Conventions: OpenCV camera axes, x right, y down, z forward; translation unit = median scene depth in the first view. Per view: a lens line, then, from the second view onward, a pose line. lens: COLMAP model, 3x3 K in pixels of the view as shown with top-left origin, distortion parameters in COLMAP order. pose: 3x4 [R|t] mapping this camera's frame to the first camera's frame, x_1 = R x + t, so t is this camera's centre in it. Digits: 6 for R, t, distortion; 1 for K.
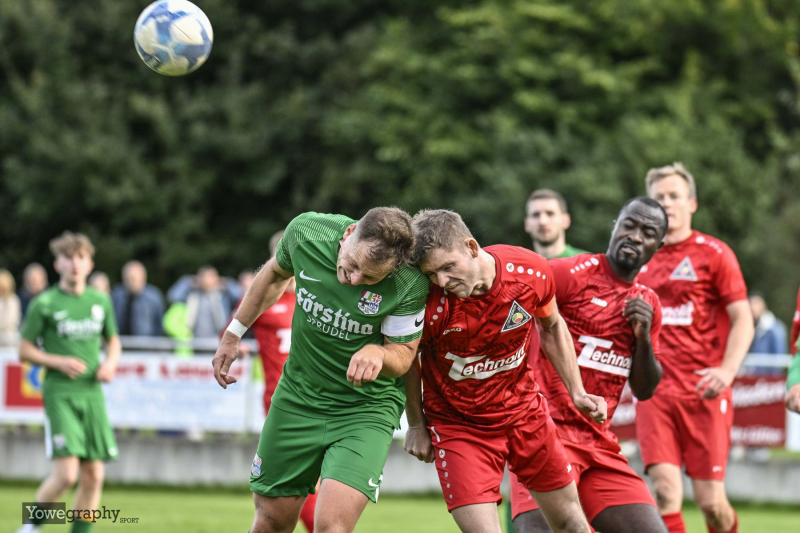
lens RADIAL K [[4246.0, 0, 399.7], [0, 4246.0, 266.6], [0, 0, 1]] dist [-0.540410, 0.000000]
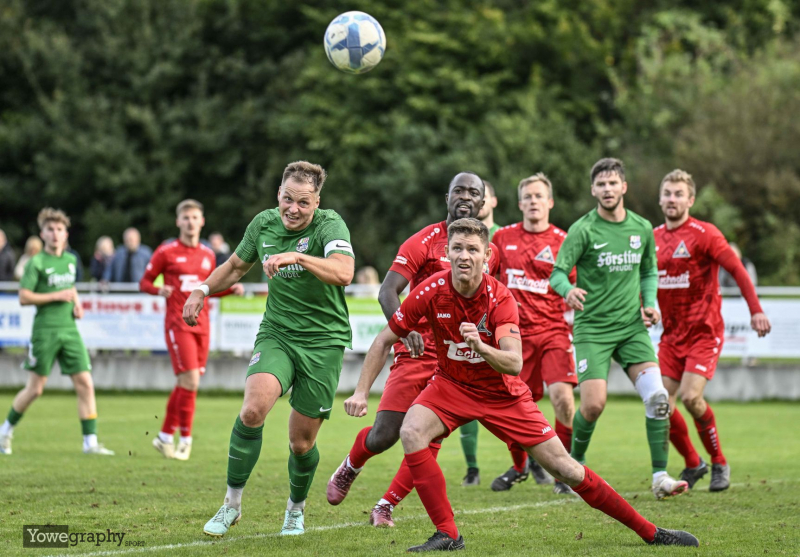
lens RADIAL K [[4073.2, 0, 400.7], [0, 4073.2, 278.4], [0, 0, 1]] dist [-1.091578, 0.000000]
pose [[0.998686, -0.022170, 0.046203, -0.036704], [0.020600, 0.999203, 0.034181, -0.027686], [-0.046924, -0.033185, 0.998347, -0.308500]]
